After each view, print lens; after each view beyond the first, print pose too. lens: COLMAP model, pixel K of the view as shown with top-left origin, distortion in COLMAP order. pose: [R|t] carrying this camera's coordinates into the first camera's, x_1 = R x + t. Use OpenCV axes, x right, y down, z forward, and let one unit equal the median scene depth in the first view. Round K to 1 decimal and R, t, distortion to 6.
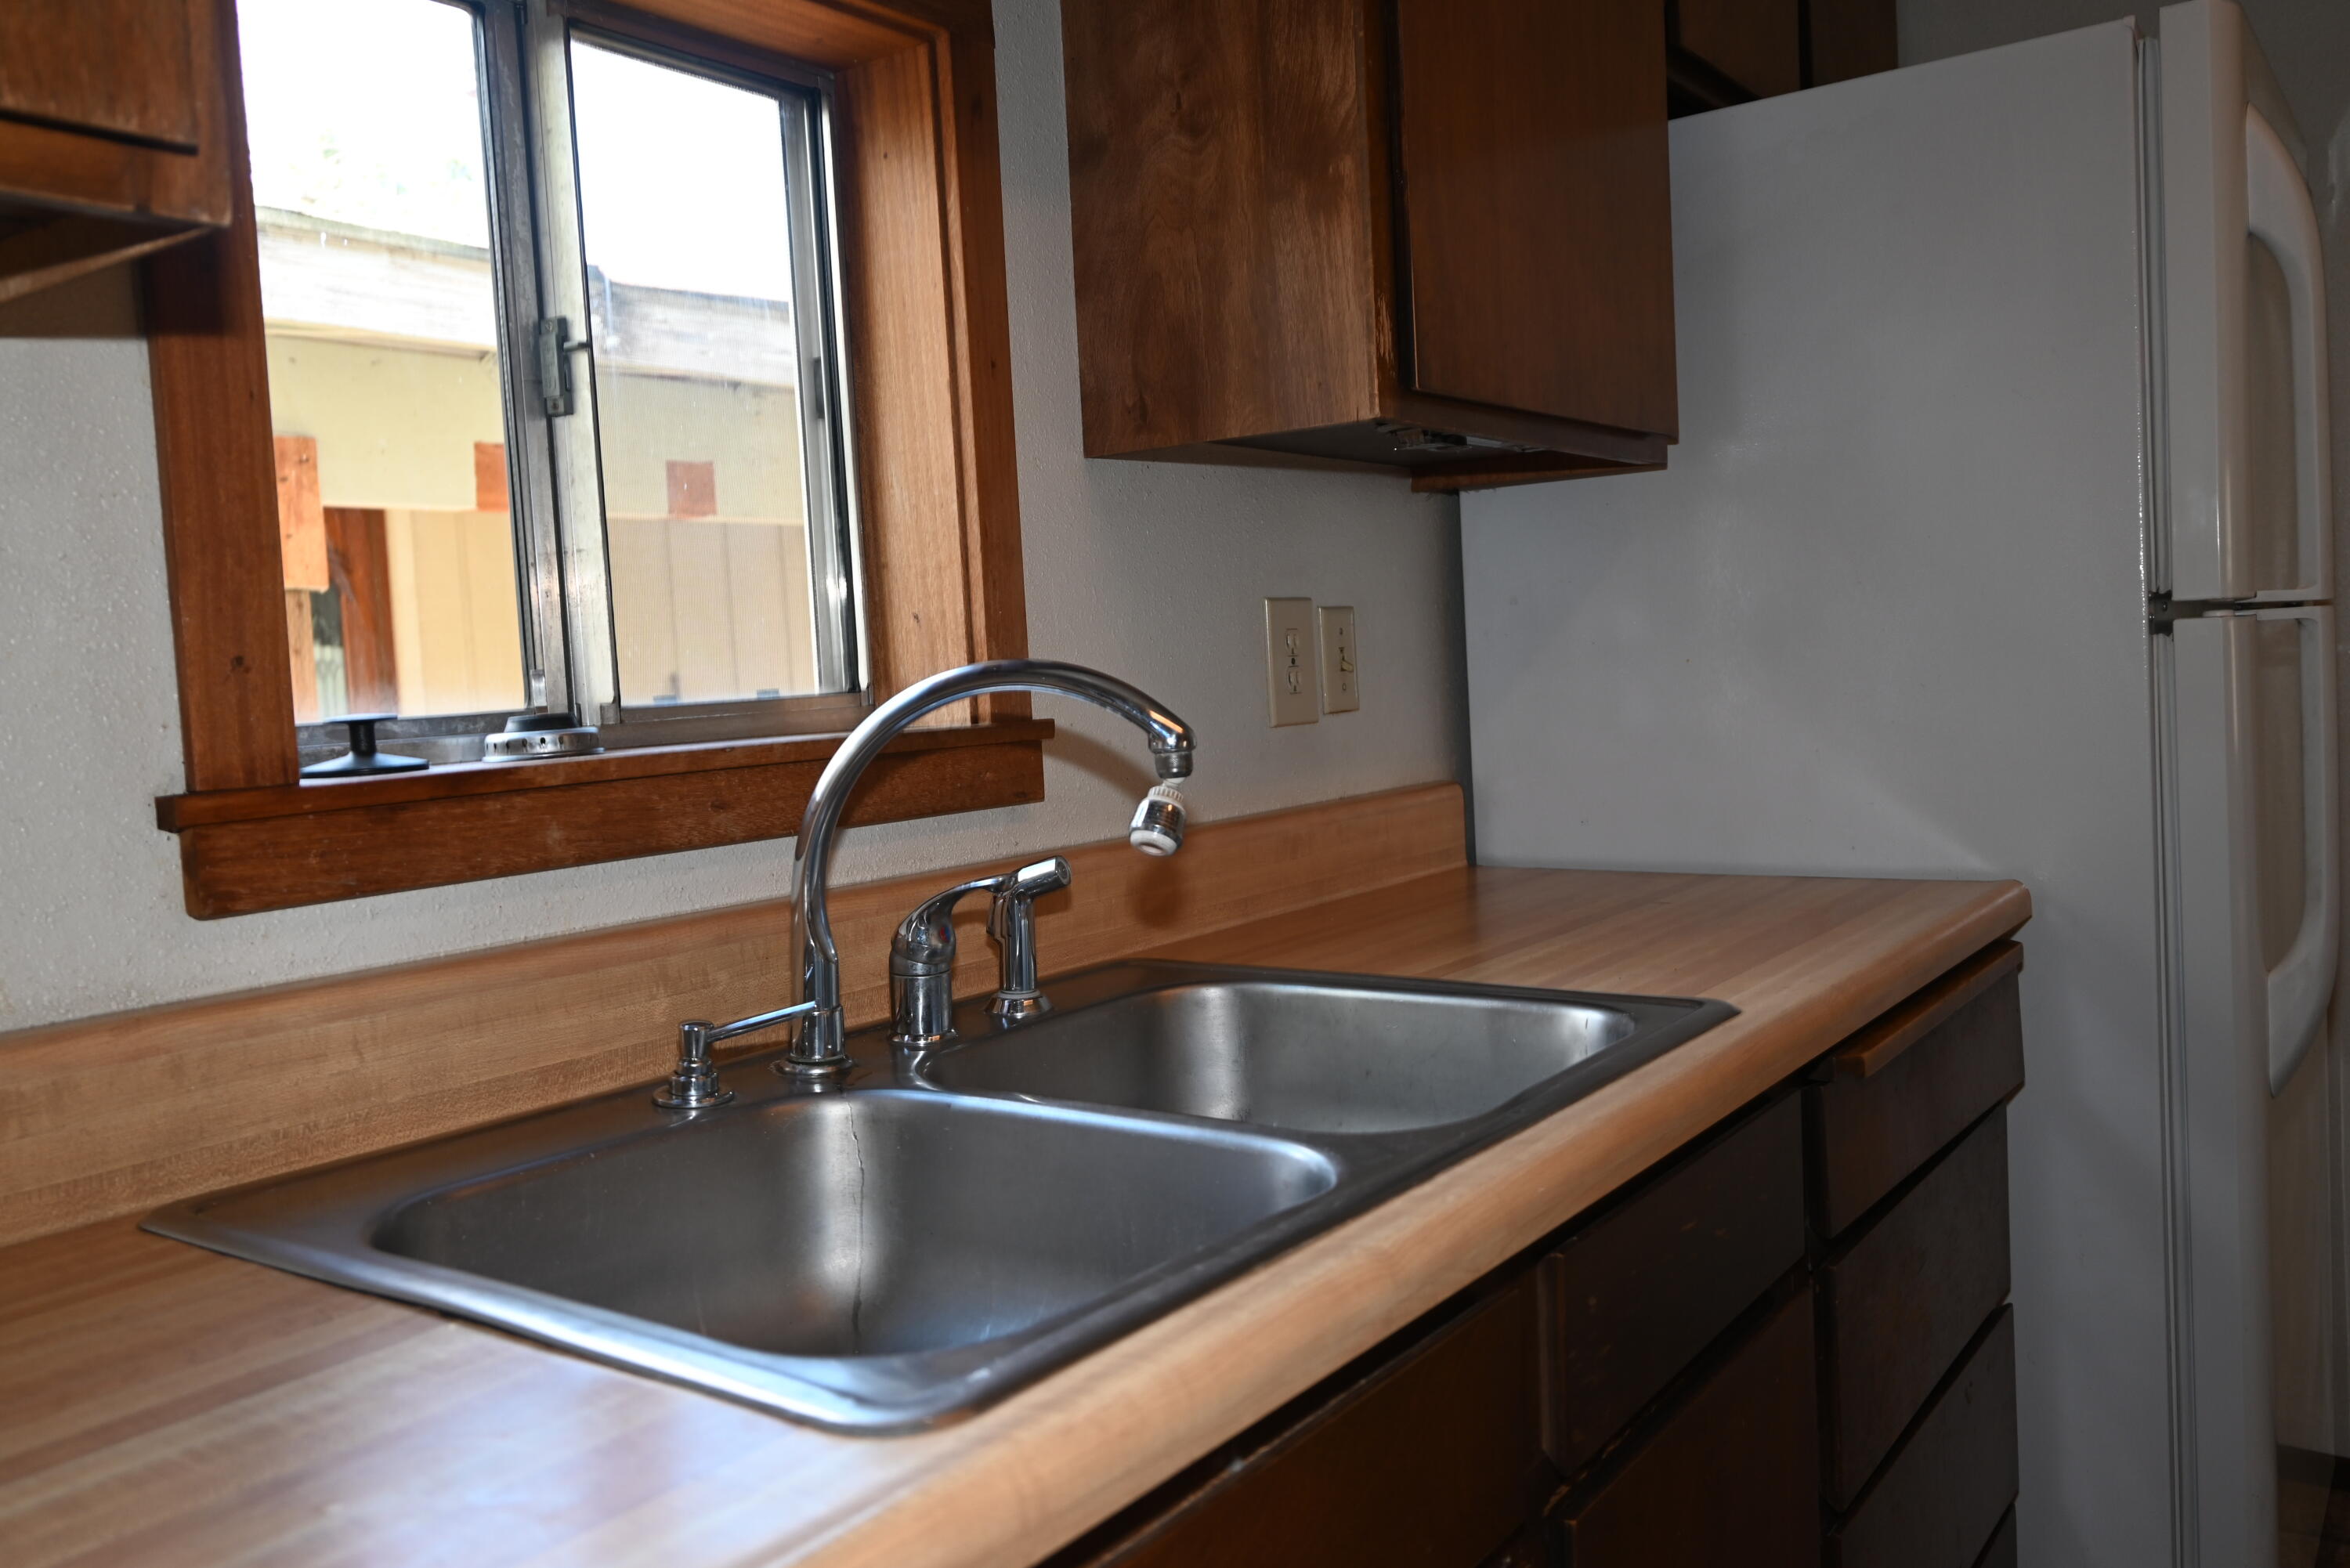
lens RADIAL K [[1887.3, 0, 1175.0], [0, 1887.3, 784.0], [0, 0, 1]] dist [0.007763, 0.006812]
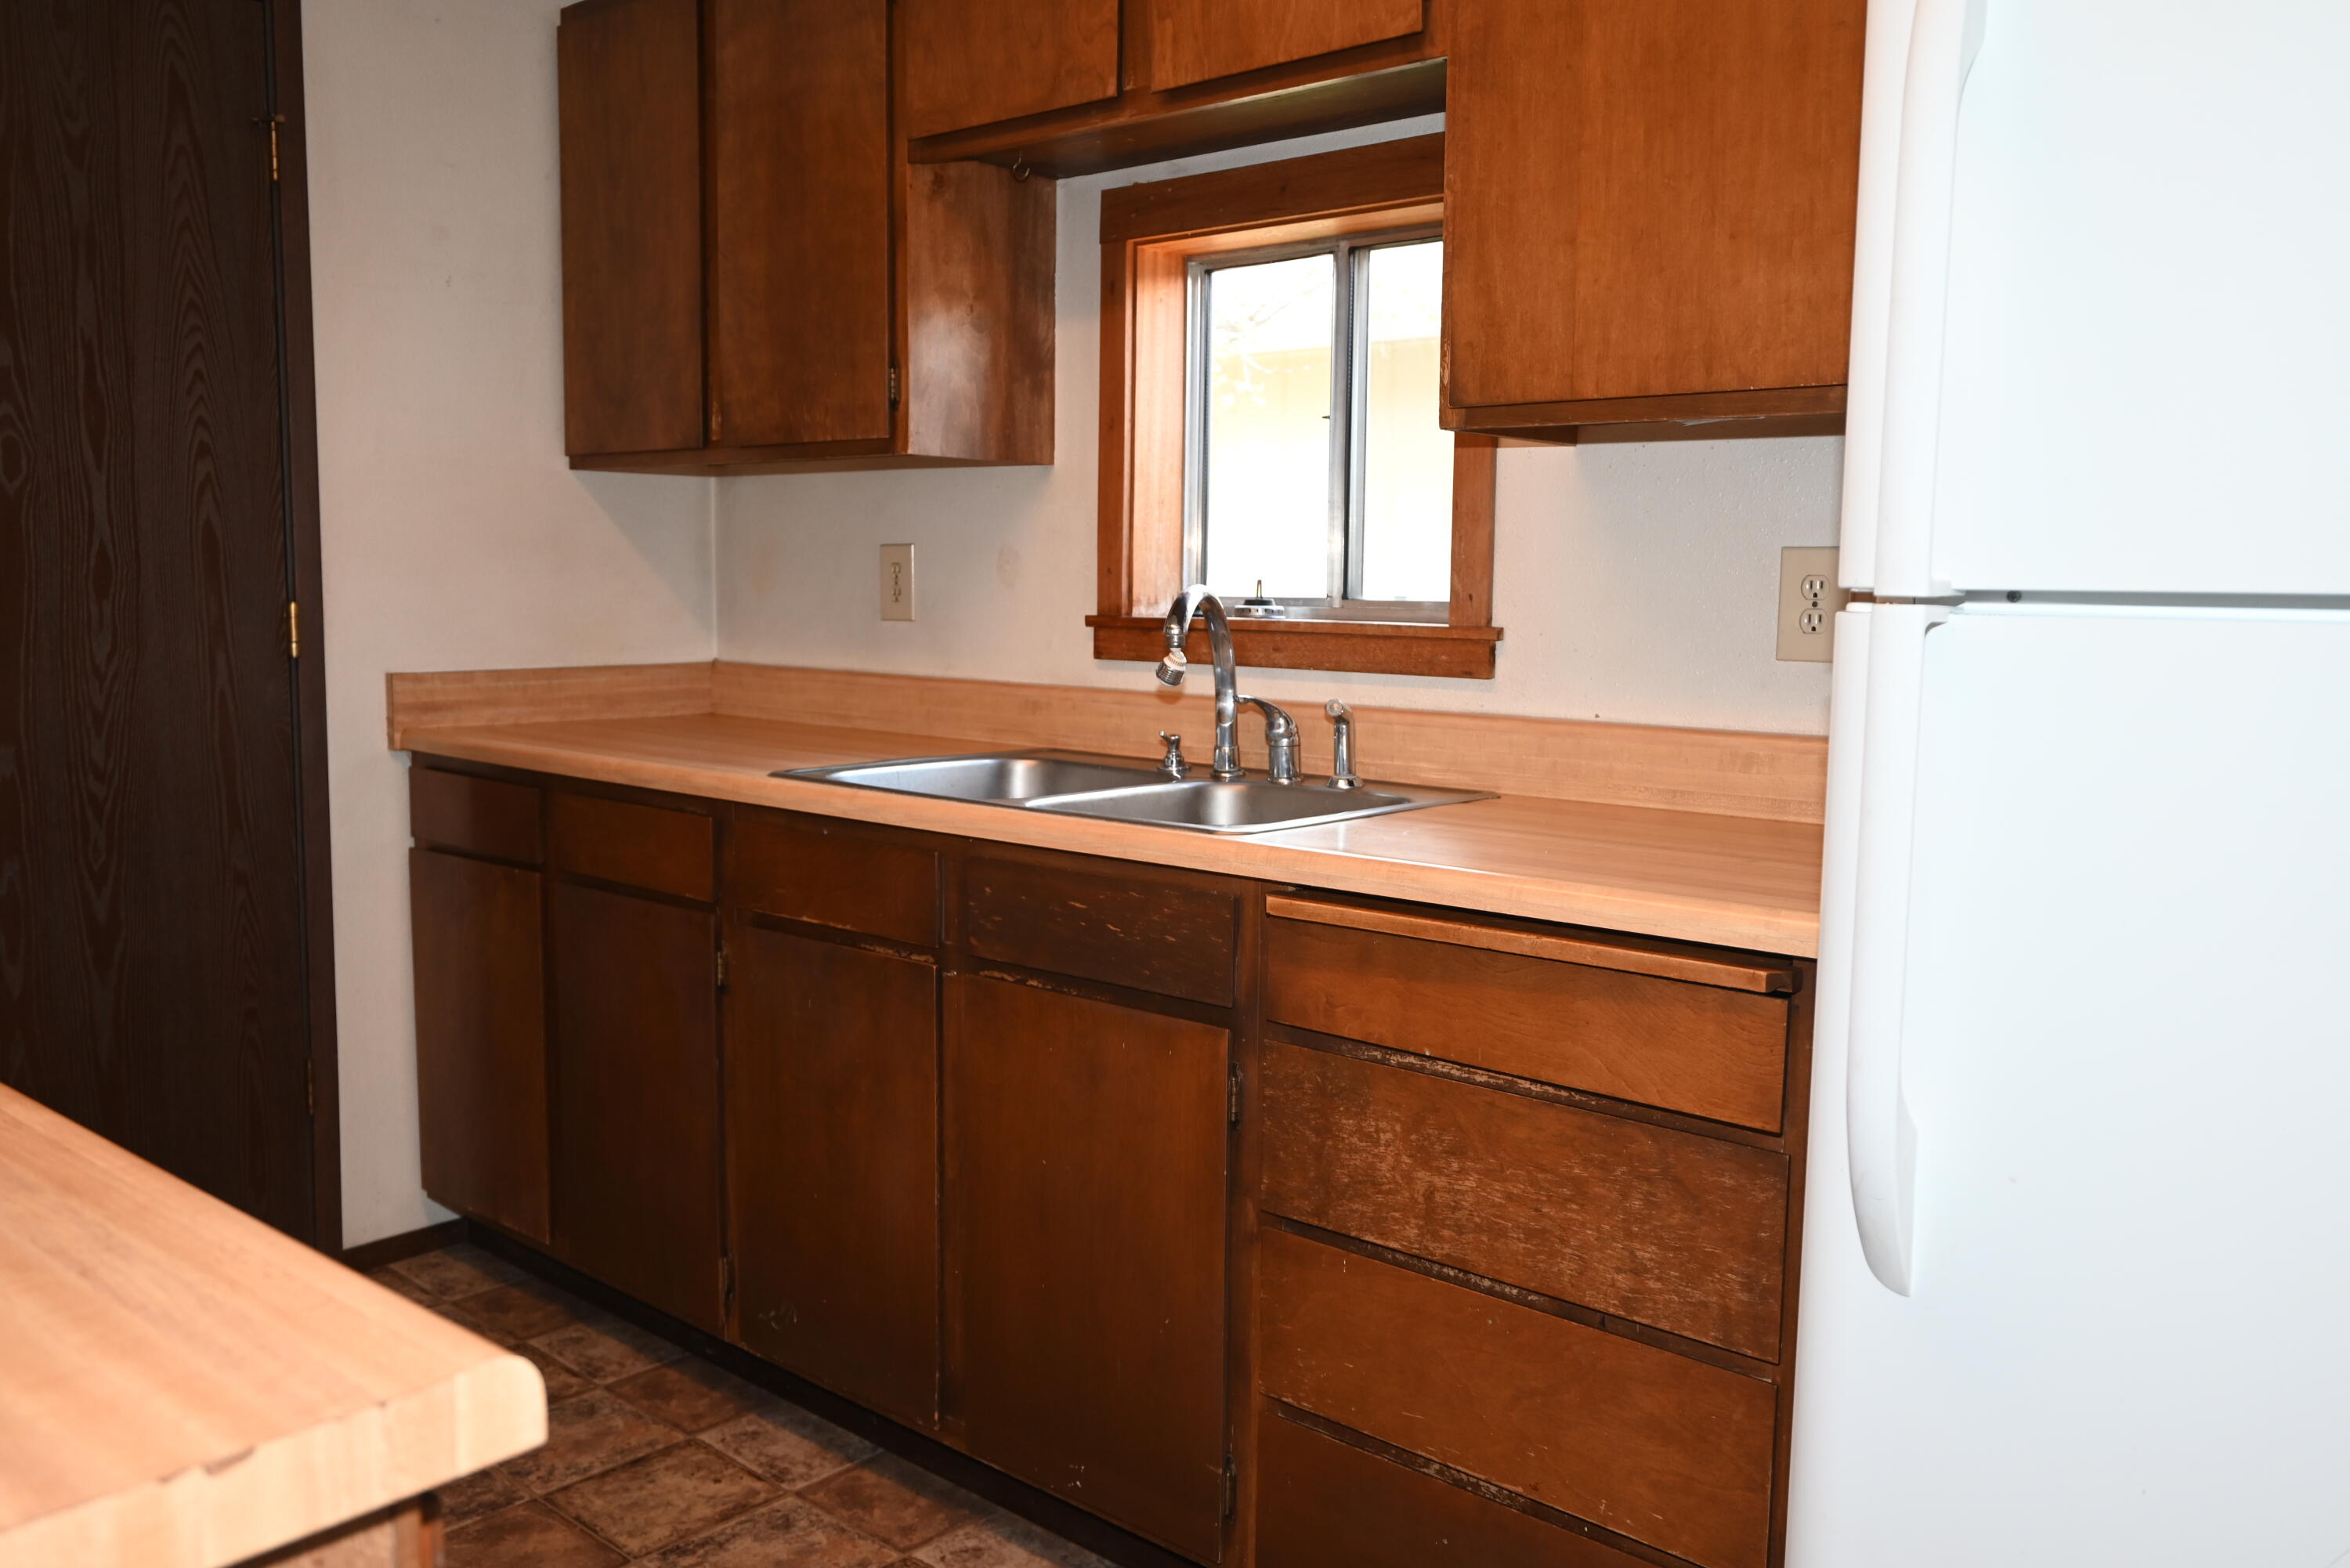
lens RADIAL K [[1887.3, 0, 1175.0], [0, 1887.3, 784.0], [0, 0, 1]] dist [0.007763, 0.006812]
pose [[-0.111099, 0.158170, -0.981142, 2.227788], [-0.070484, 0.983513, 0.166533, -0.219666], [0.991307, 0.087656, -0.098119, 1.366904]]
